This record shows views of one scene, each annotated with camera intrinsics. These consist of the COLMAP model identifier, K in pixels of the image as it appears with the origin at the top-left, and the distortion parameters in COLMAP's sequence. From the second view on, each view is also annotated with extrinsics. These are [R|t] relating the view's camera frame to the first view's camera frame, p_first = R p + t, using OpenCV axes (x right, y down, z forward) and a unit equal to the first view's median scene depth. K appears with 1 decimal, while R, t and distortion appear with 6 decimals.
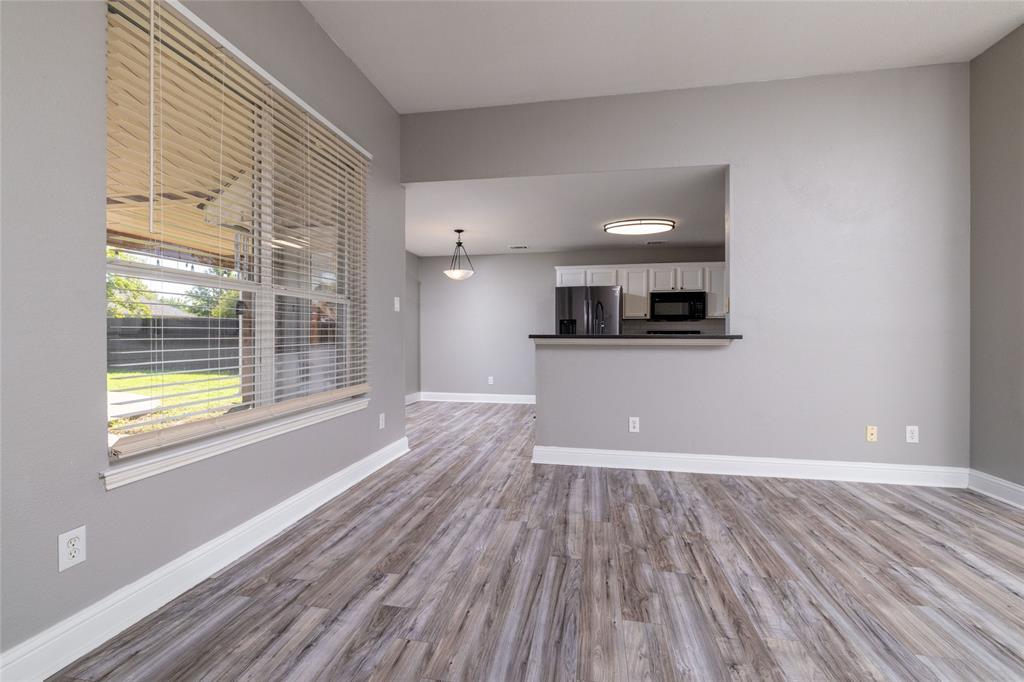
lens RADIAL K [[447.4, 0, 510.6], [0, 447.4, 335.6], [0, 0, 1]] dist [-0.000794, 0.001750]
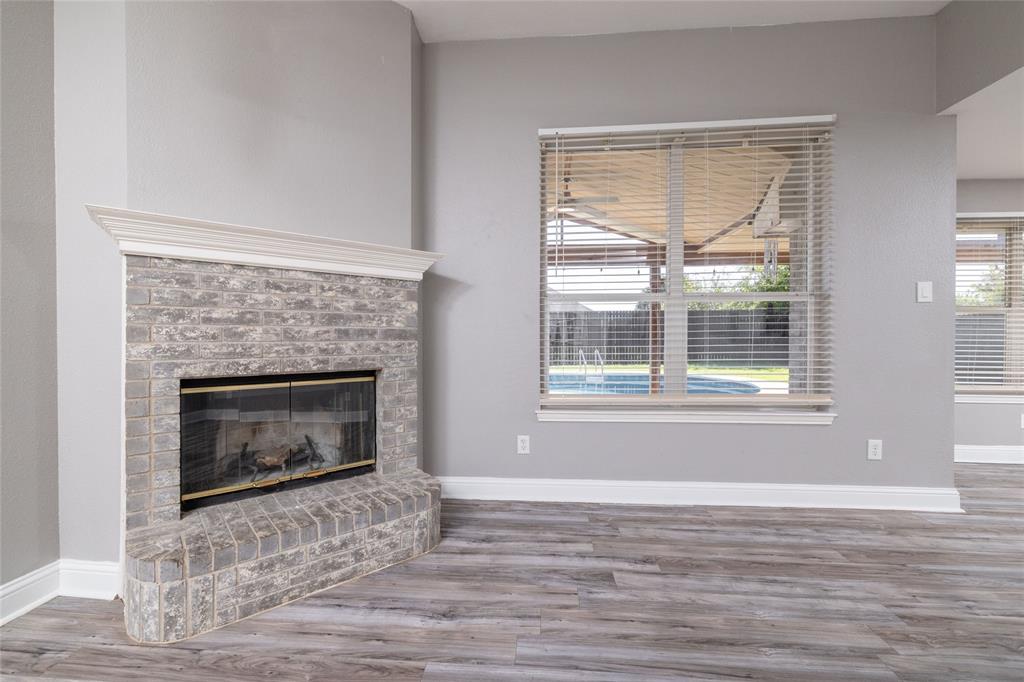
lens RADIAL K [[447.4, 0, 512.1], [0, 447.4, 340.2], [0, 0, 1]] dist [-0.000794, 0.001750]
pose [[0.119267, 0.013011, -0.992777, 0.602199], [-0.005794, 0.999906, 0.012409, -0.004551], [0.992845, 0.004272, 0.119332, 0.447460]]
